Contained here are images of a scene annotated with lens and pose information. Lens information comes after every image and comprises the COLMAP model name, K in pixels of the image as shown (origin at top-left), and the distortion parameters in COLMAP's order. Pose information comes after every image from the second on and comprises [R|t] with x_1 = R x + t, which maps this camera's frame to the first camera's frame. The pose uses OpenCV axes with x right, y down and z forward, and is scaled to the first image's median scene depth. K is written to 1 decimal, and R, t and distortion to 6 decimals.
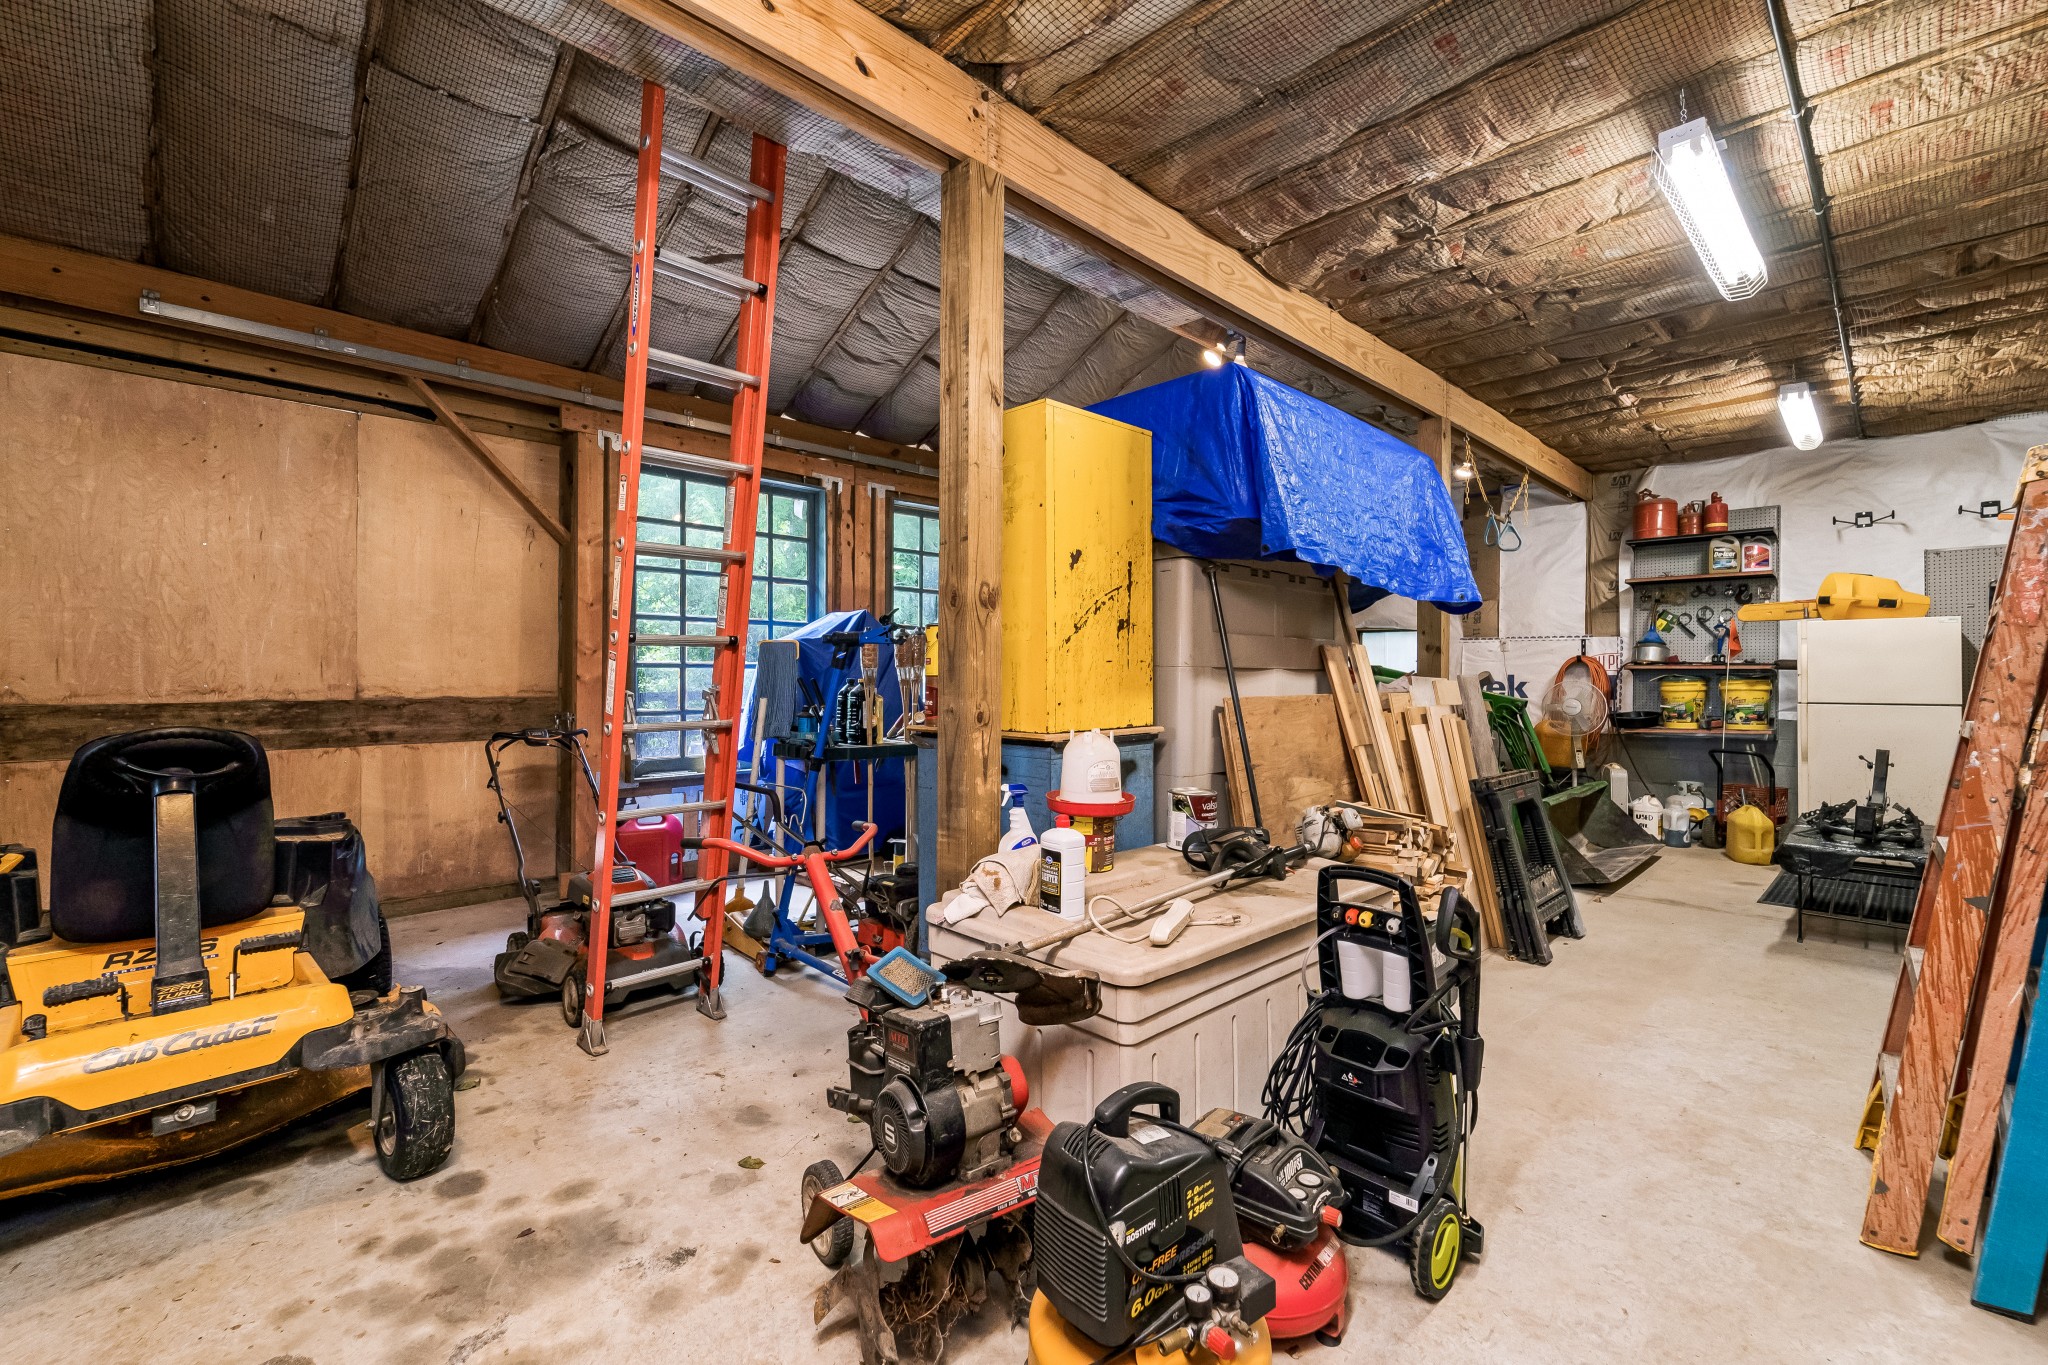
lens RADIAL K [[855.1, 0, 1014.6], [0, 855.1, 645.9], [0, 0, 1]] dist [0.017201, -0.000149]
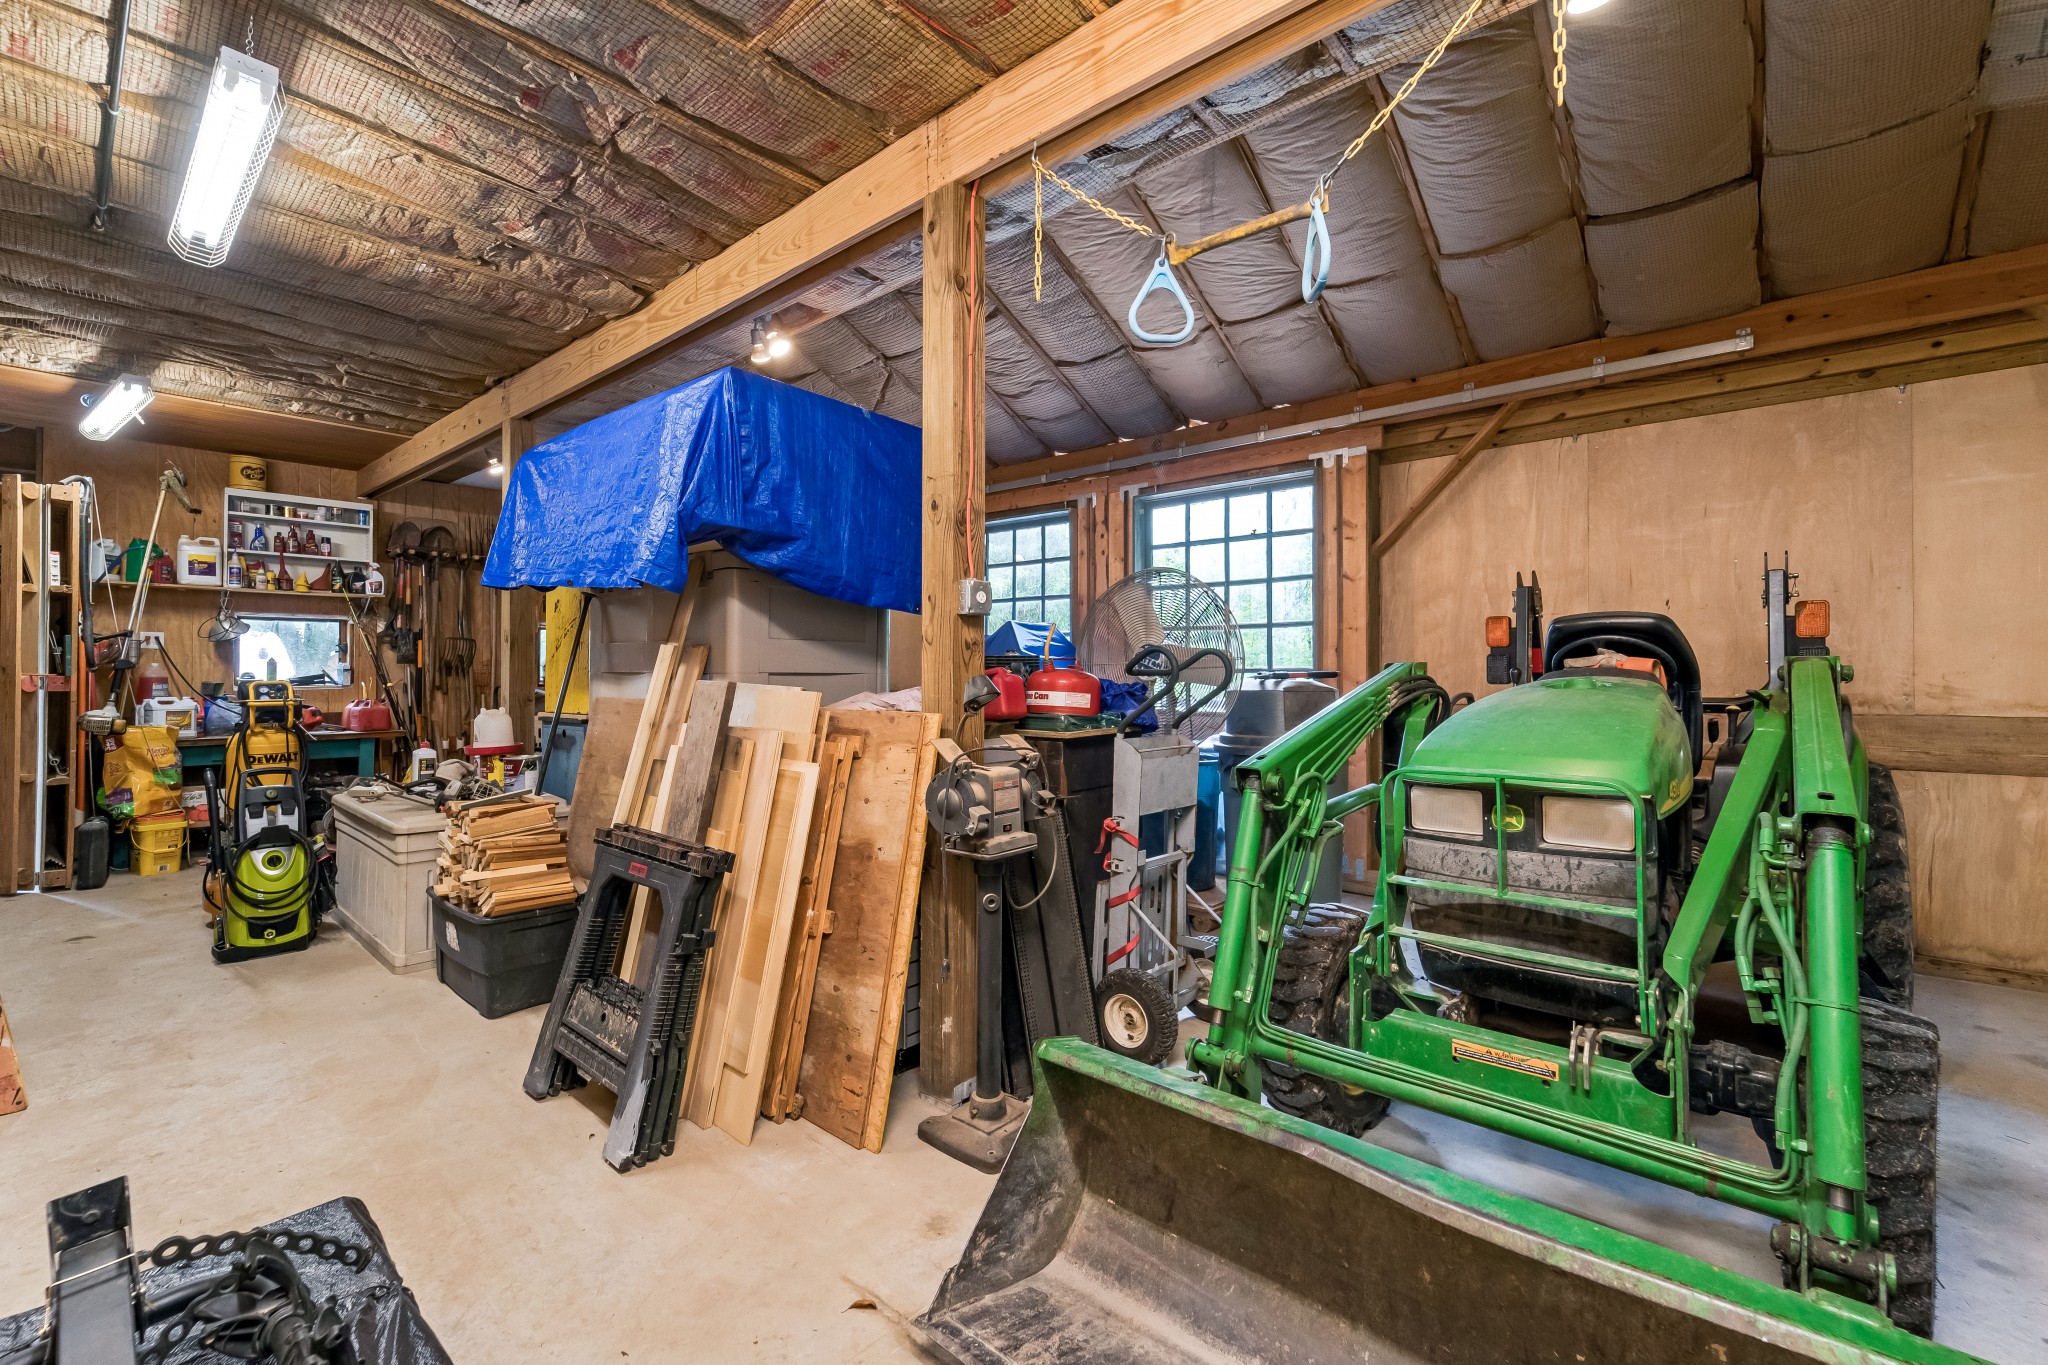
lens RADIAL K [[855.1, 0, 1014.6], [0, 855.1, 645.9], [0, 0, 1]] dist [0.017201, -0.000149]
pose [[0.080047, -0.035548, -0.996157, 0.818779], [0.021176, 0.999199, -0.033955, 0.024576], [0.996566, -0.018376, 0.080736, 0.810827]]
